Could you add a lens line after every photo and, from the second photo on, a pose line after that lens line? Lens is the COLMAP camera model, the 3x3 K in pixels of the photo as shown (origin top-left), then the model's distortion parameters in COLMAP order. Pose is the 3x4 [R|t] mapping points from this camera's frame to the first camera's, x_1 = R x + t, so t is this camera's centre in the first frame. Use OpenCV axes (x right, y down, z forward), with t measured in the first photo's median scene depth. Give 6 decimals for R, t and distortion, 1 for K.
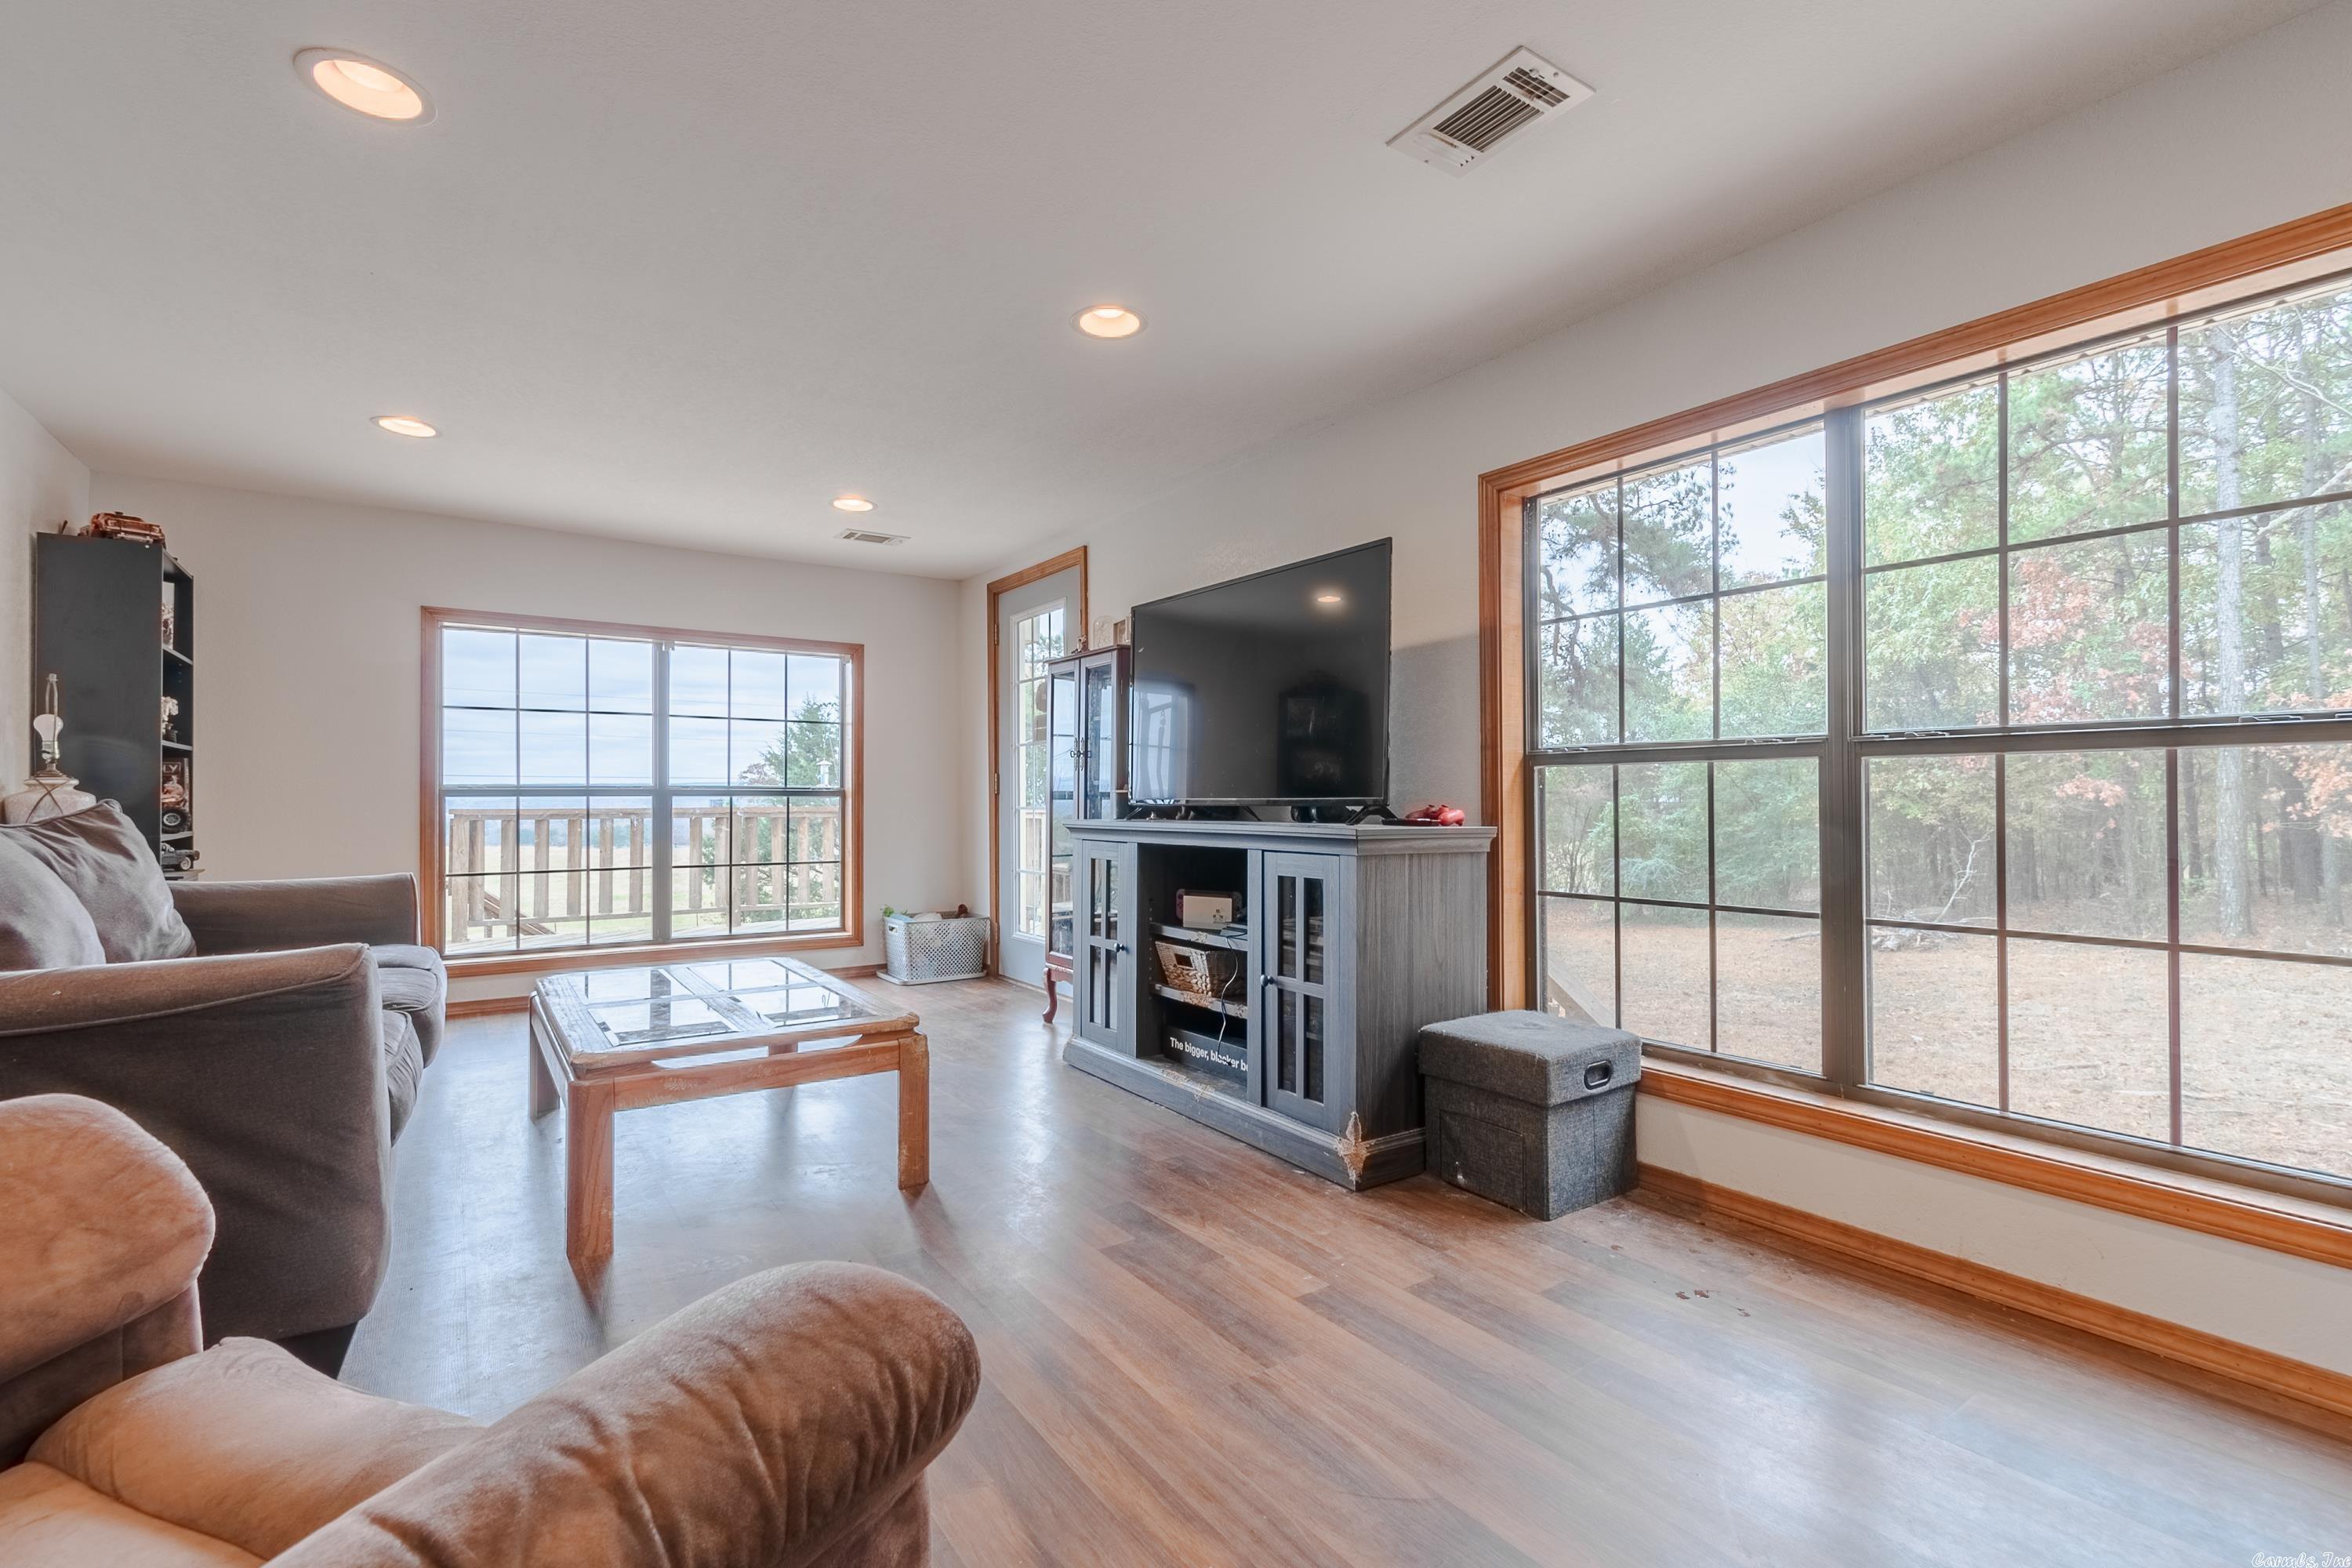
lens RADIAL K [[1040.8, 0, 1172.3], [0, 1040.8, 793.3], [0, 0, 1]] dist [0.002182, -0.000791]
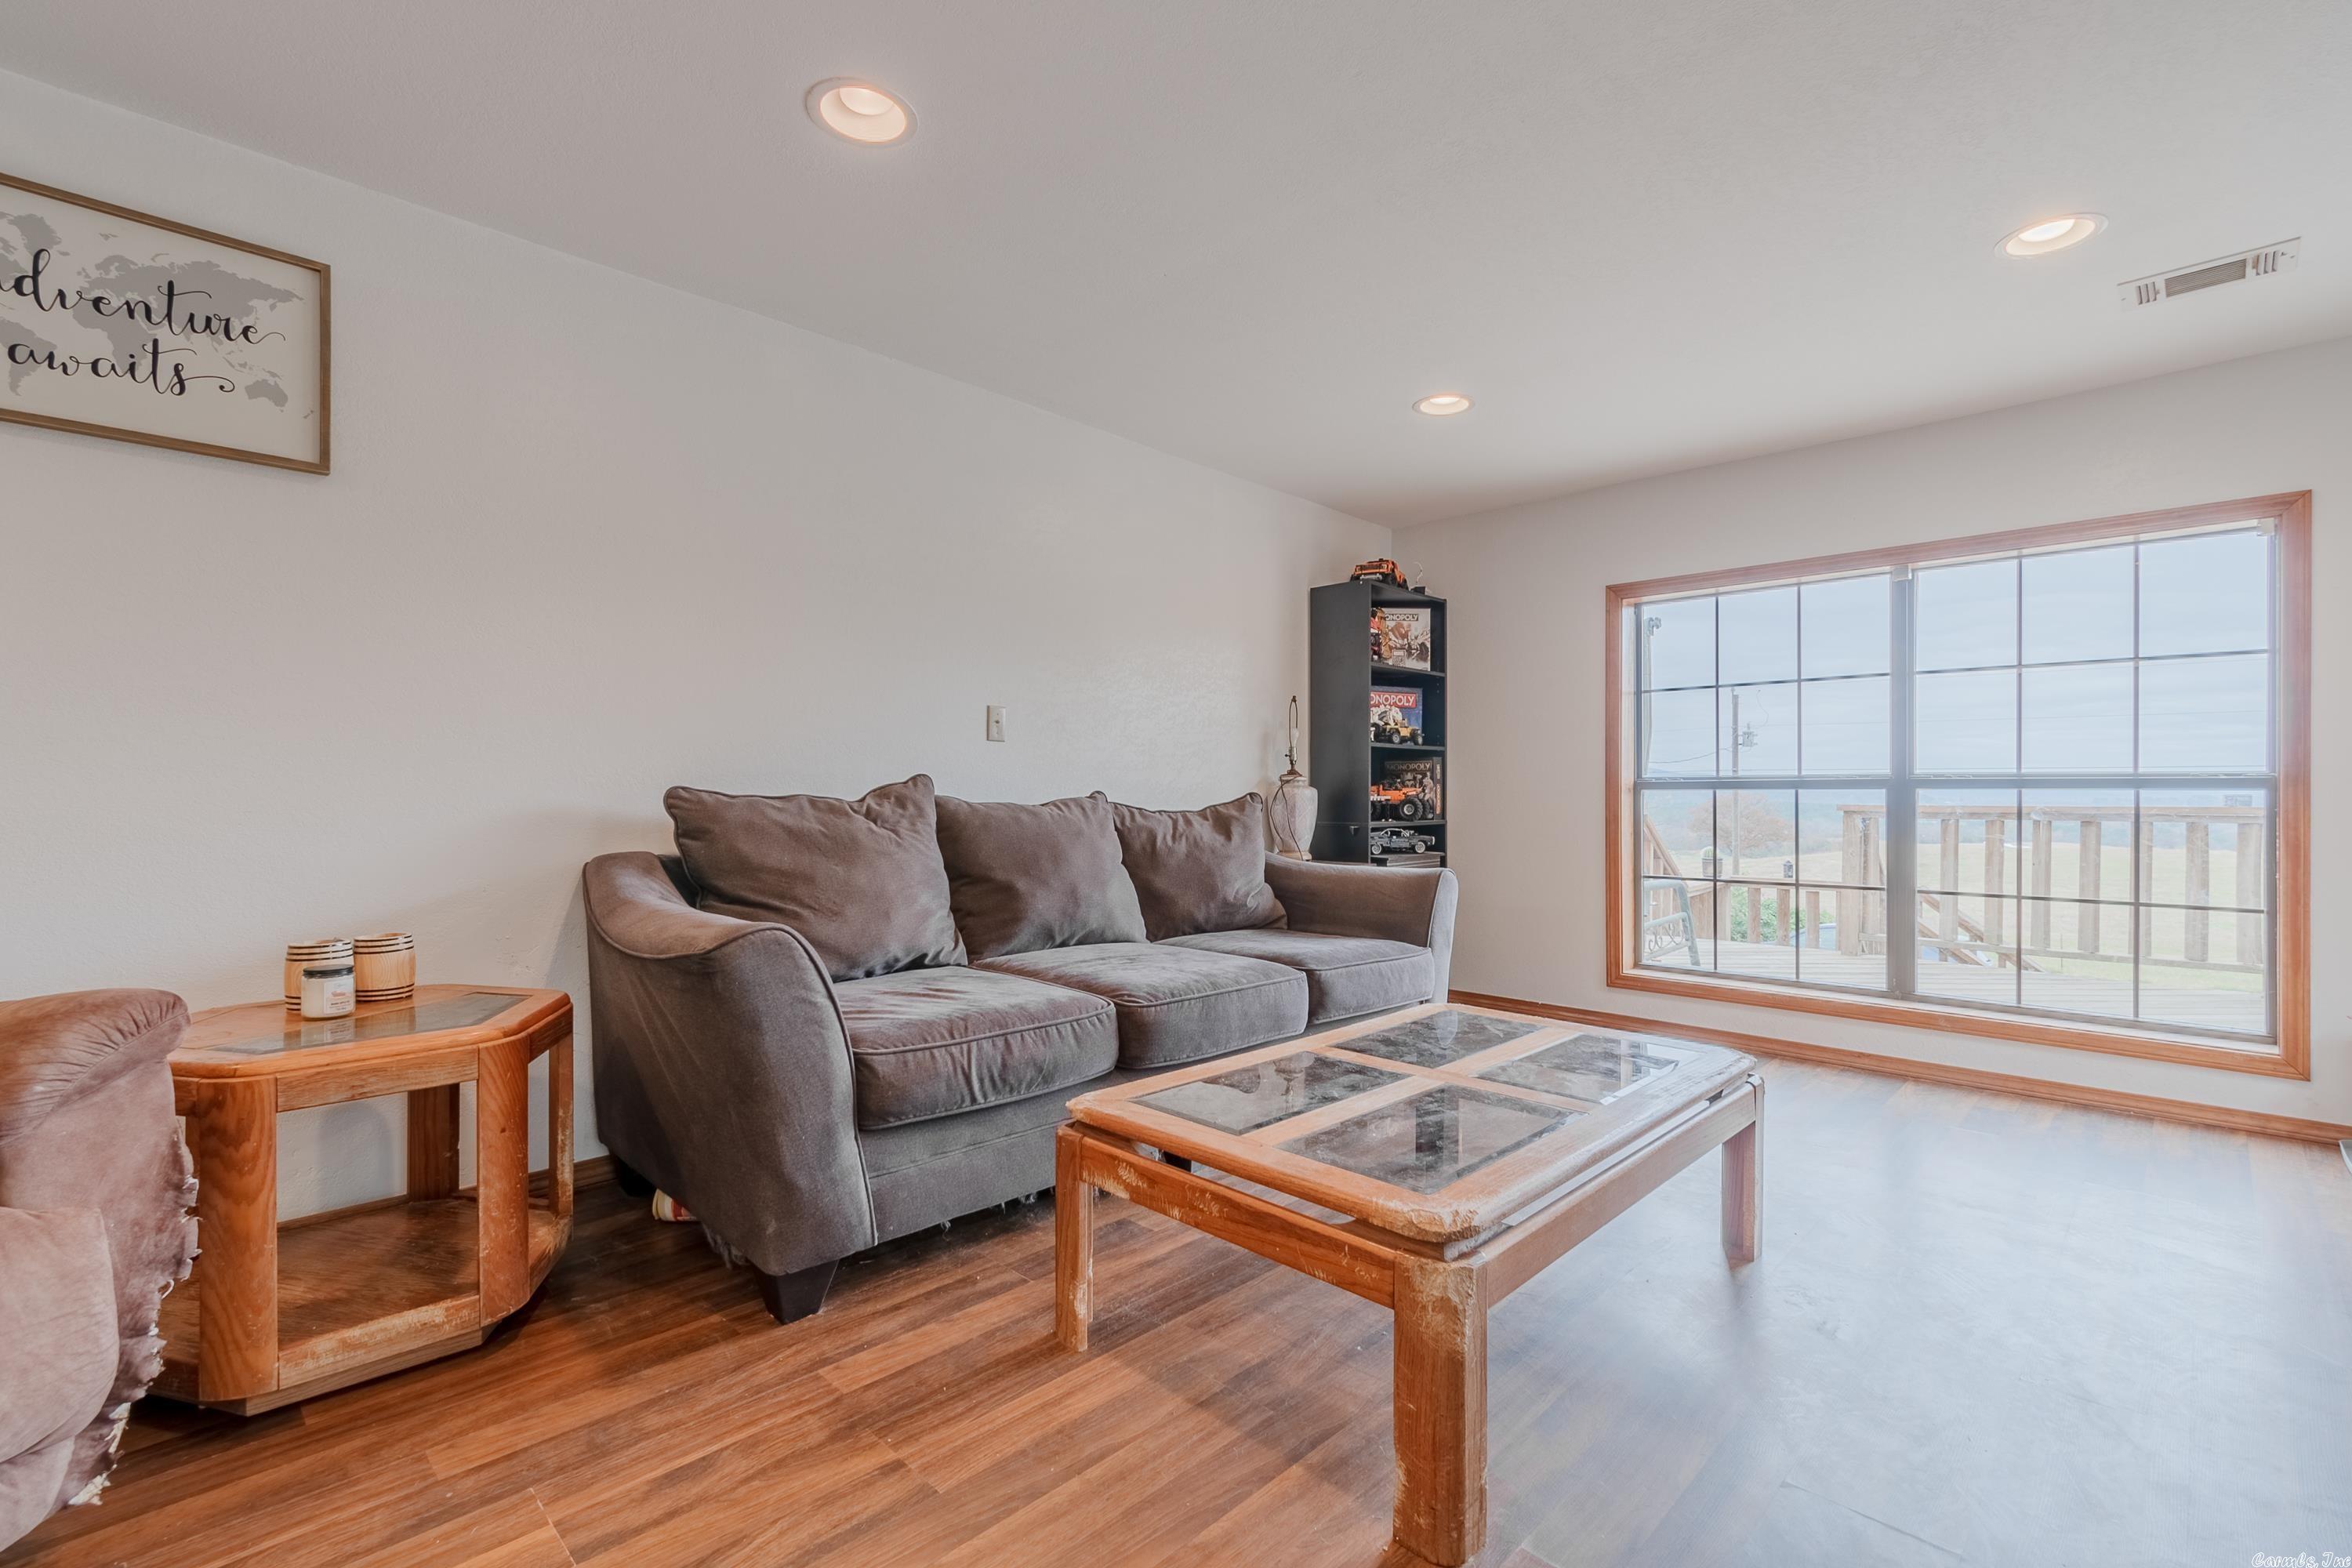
lens RADIAL K [[1040.8, 0, 1172.3], [0, 1040.8, 793.3], [0, 0, 1]] dist [0.002182, -0.000791]
pose [[0.181354, 0.002256, -0.983415, 0.121570], [0.002546, 0.999993, 0.002764, 0.002825], [0.983415, -0.003005, 0.181347, 0.424450]]
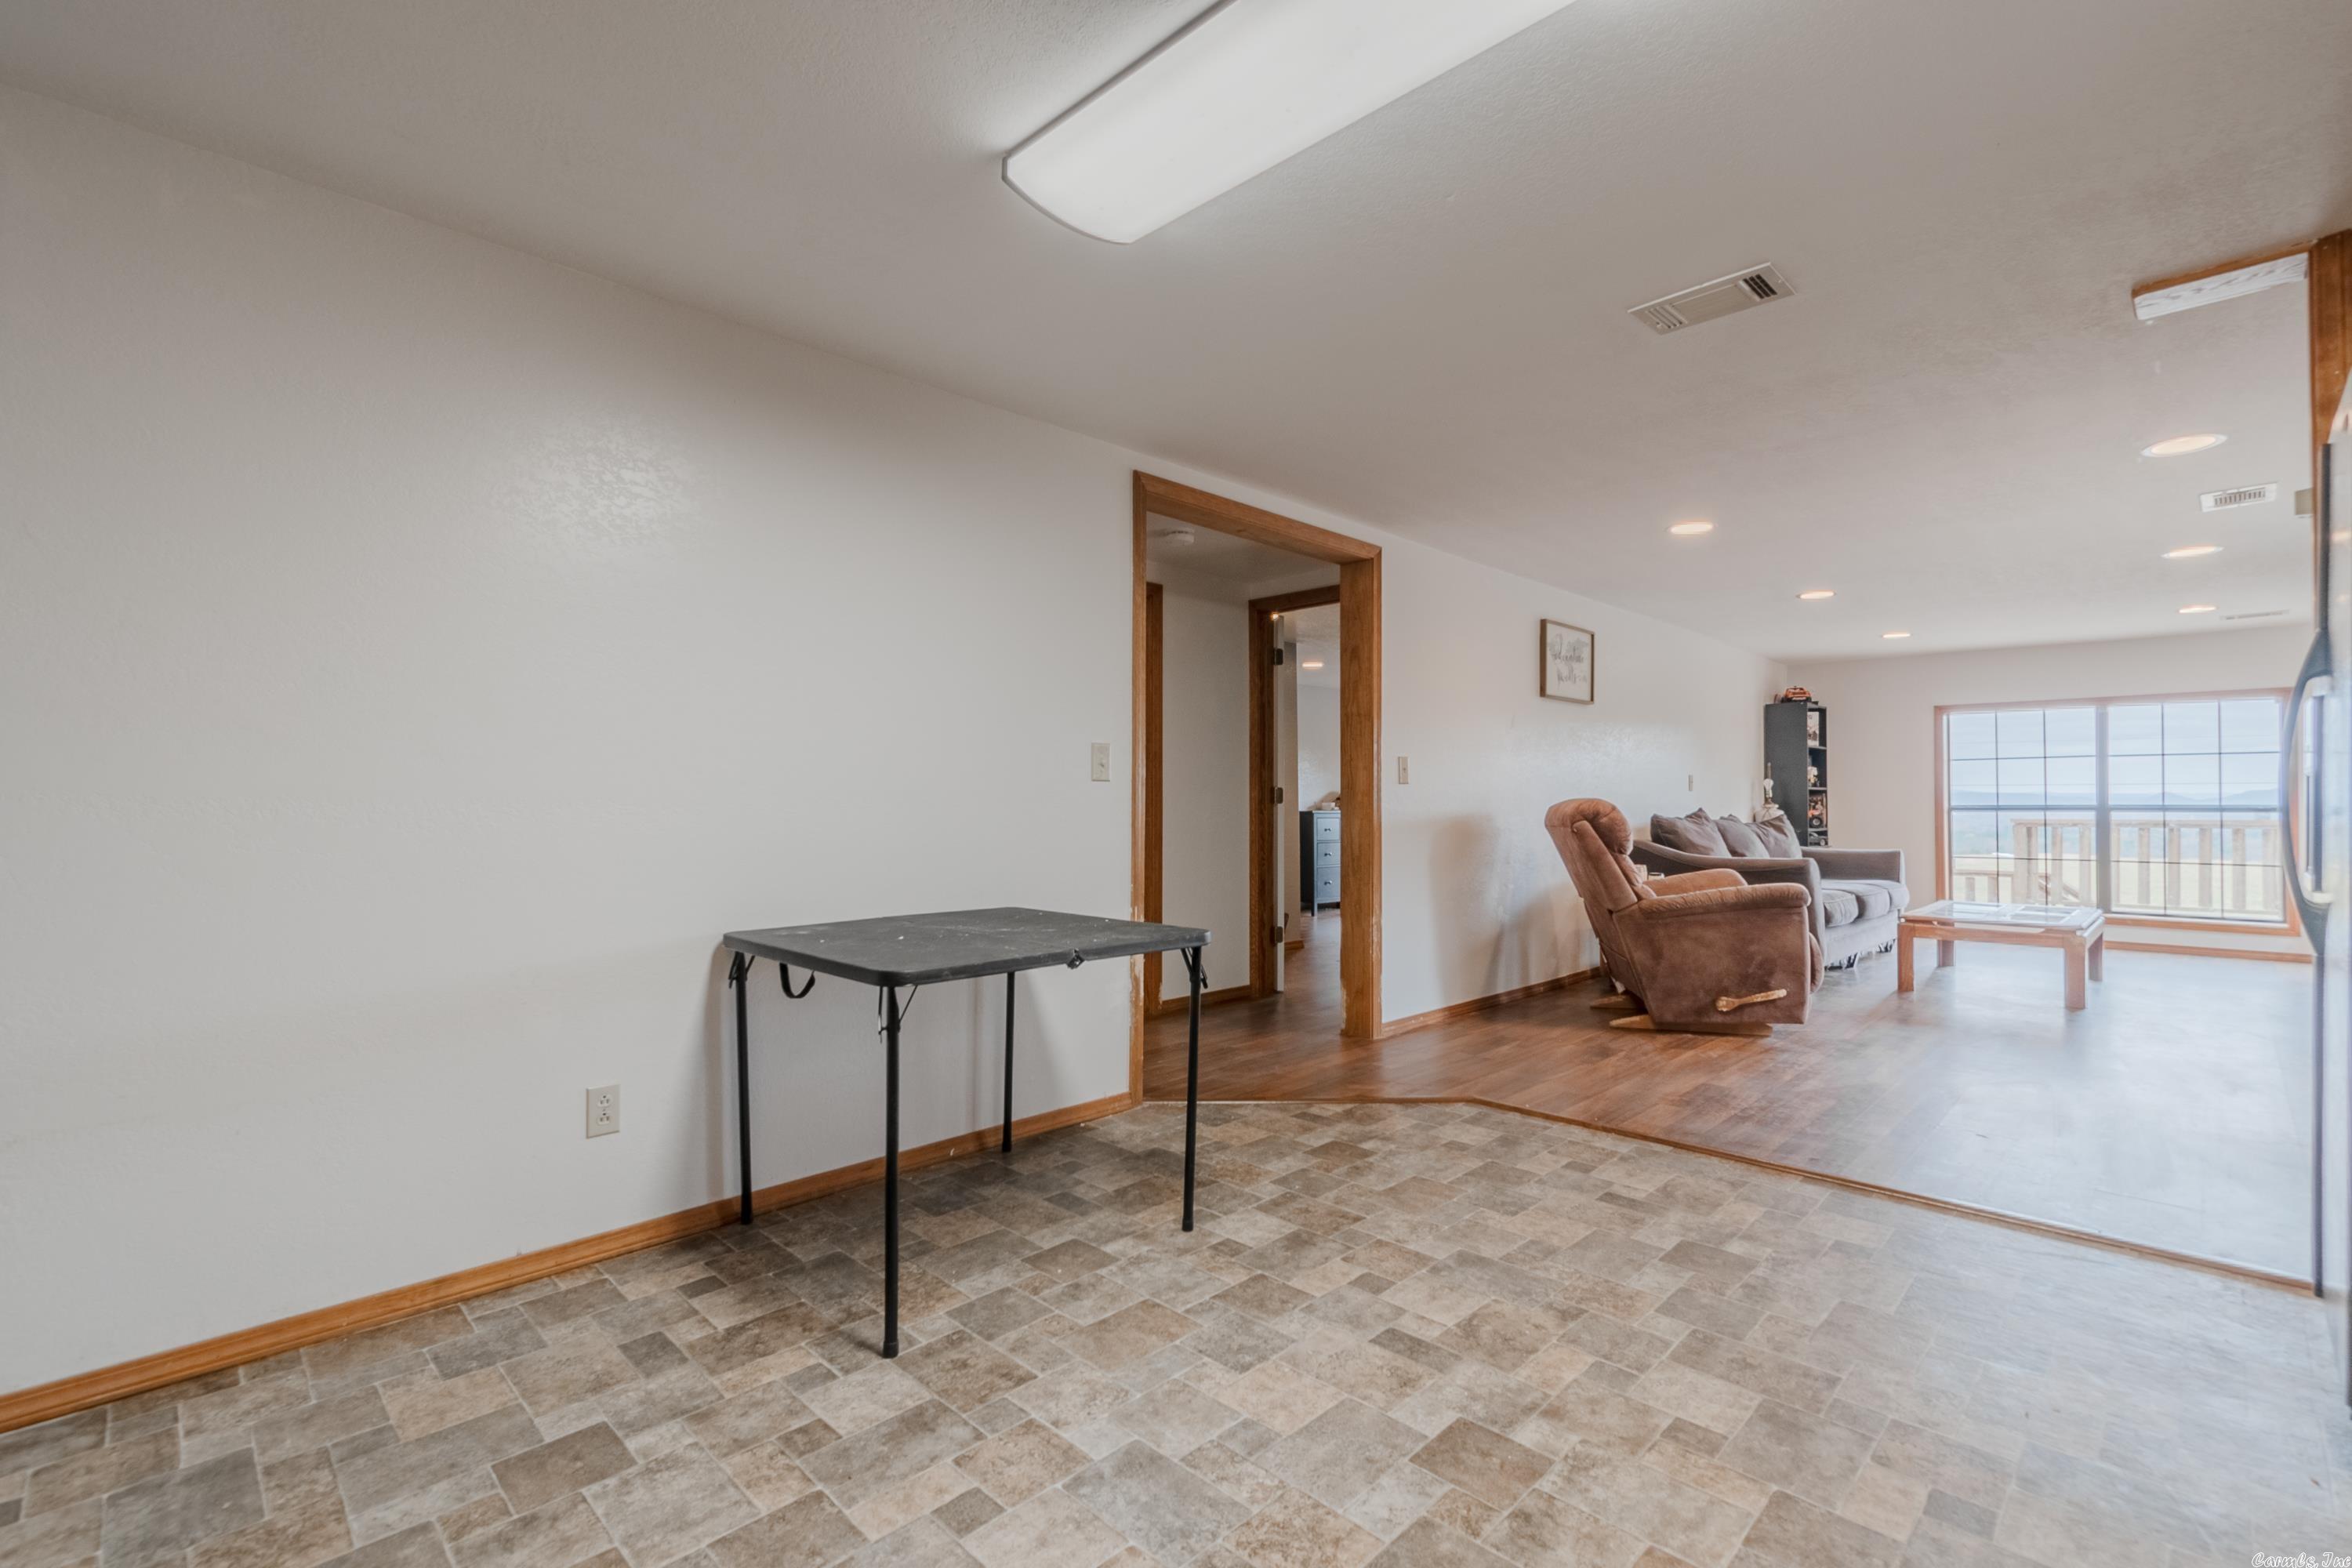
lens RADIAL K [[1040.8, 0, 1172.3], [0, 1040.8, 793.3], [0, 0, 1]] dist [0.002182, -0.000791]
pose [[0.181867, -0.009403, -0.983278, 0.776647], [0.005226, 0.999949, -0.008596, -0.018822], [0.983309, -0.003575, 0.181907, -0.601914]]
